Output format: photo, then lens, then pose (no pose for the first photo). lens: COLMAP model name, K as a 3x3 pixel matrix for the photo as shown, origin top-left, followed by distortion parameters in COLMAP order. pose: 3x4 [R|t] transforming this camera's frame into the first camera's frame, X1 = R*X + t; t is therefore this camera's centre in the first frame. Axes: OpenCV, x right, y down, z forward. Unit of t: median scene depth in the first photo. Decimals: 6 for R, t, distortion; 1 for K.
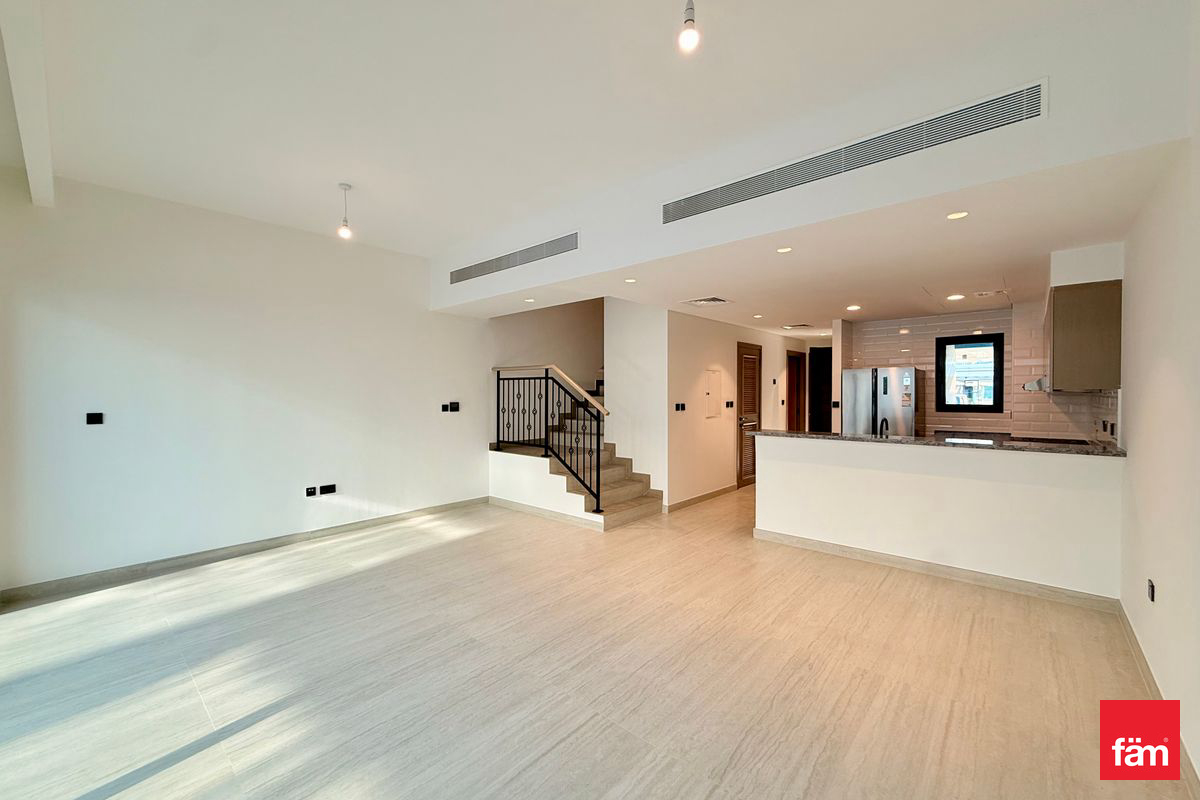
lens RADIAL K [[479.7, 0, 596.2], [0, 479.7, 396.7], [0, 0, 1]] dist [0.001568, -0.000867]
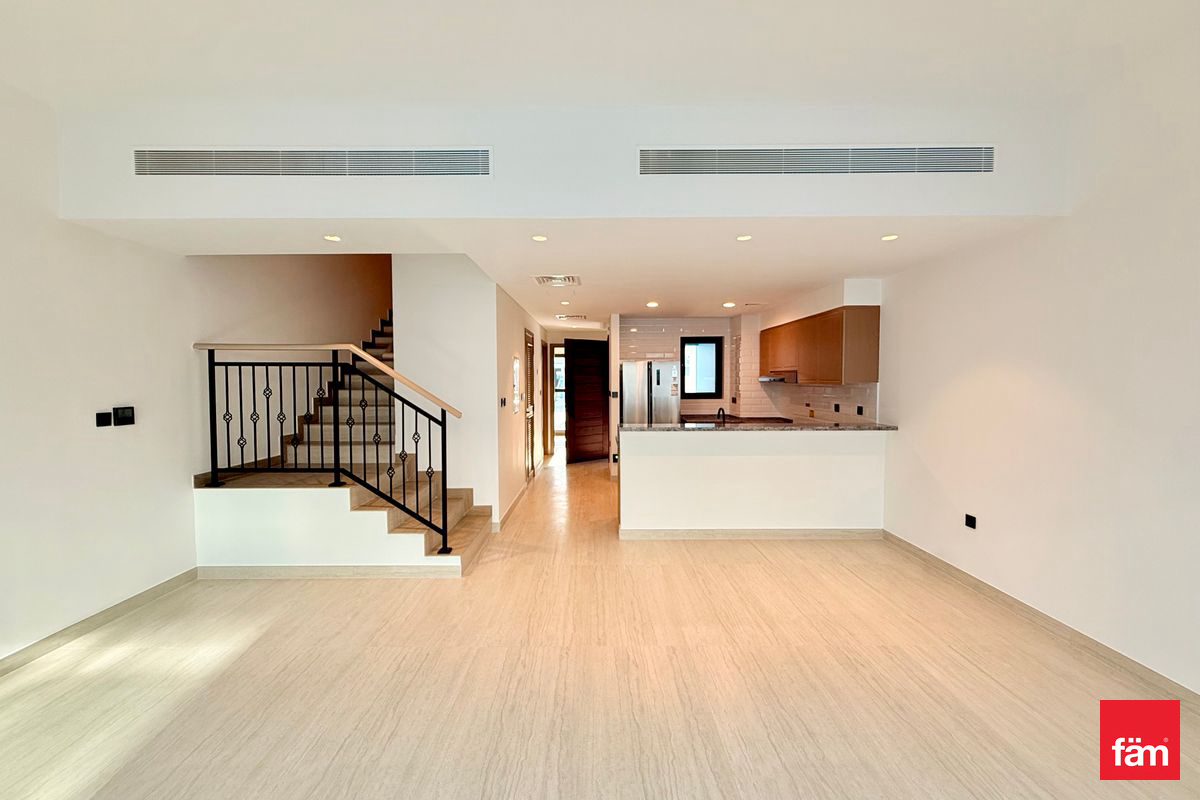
lens RADIAL K [[479.7, 0, 600.5], [0, 479.7, 397.4], [0, 0, 1]] dist [0.001568, -0.000867]
pose [[0.741790, -0.025167, 0.670160, -0.273187], [0.006932, 0.999530, 0.029864, -0.011467], [-0.670596, -0.017507, 0.741616, 0.280057]]
